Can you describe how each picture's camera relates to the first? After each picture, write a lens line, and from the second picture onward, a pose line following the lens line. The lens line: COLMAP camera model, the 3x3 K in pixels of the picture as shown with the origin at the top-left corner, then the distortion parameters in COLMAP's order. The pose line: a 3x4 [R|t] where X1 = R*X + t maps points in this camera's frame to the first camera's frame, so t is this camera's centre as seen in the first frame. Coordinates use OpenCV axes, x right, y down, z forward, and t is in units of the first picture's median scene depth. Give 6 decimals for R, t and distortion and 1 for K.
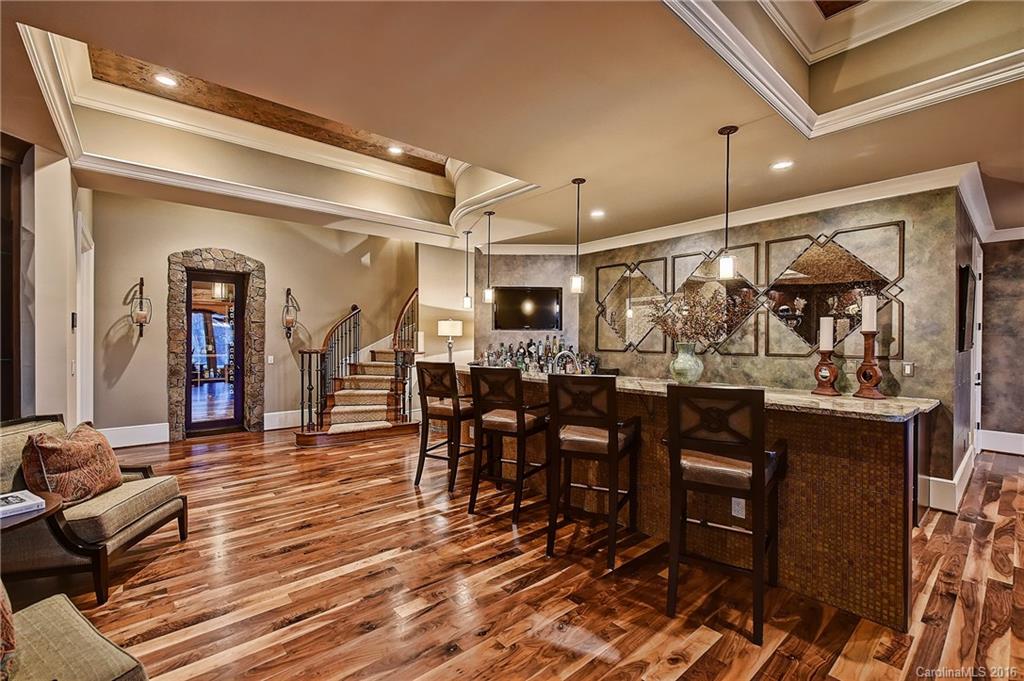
lens RADIAL K [[439.3, 0, 512.0], [0, 439.3, 340.5], [0, 0, 1]] dist [0.001665, 0.000218]
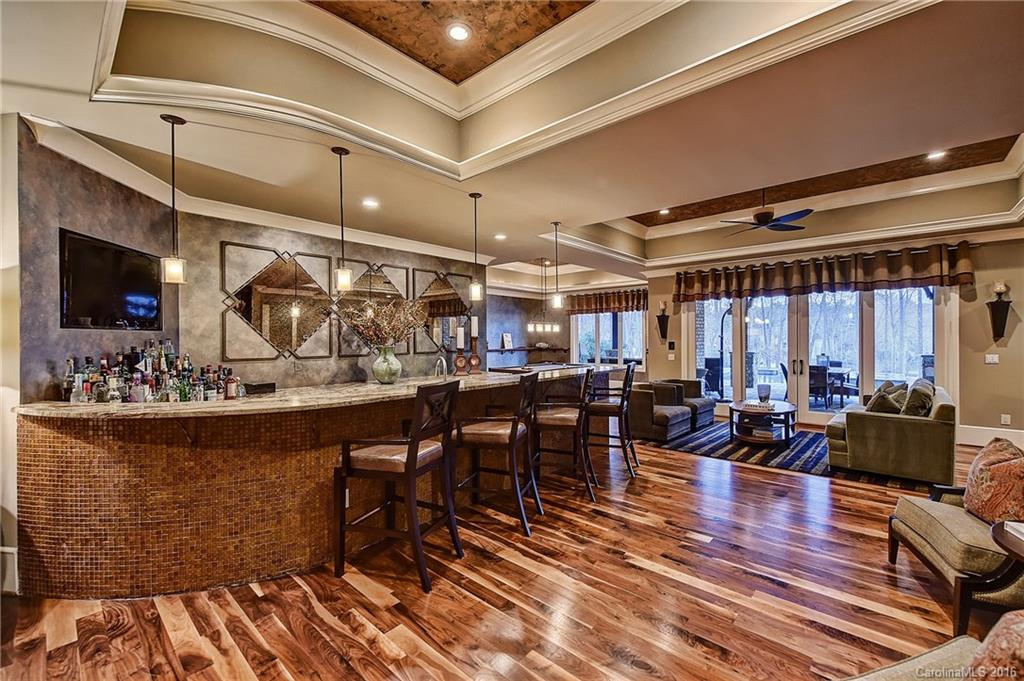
lens RADIAL K [[424.1, 0, 512.0], [0, 424.1, 340.5], [0, 0, 1]] dist [-0.003368, -0.000367]
pose [[-0.130774, -0.008510, 0.991376, -0.984289], [0.008650, 0.999915, 0.009724, -0.022253], [-0.991374, 0.009848, -0.130690, 1.173259]]
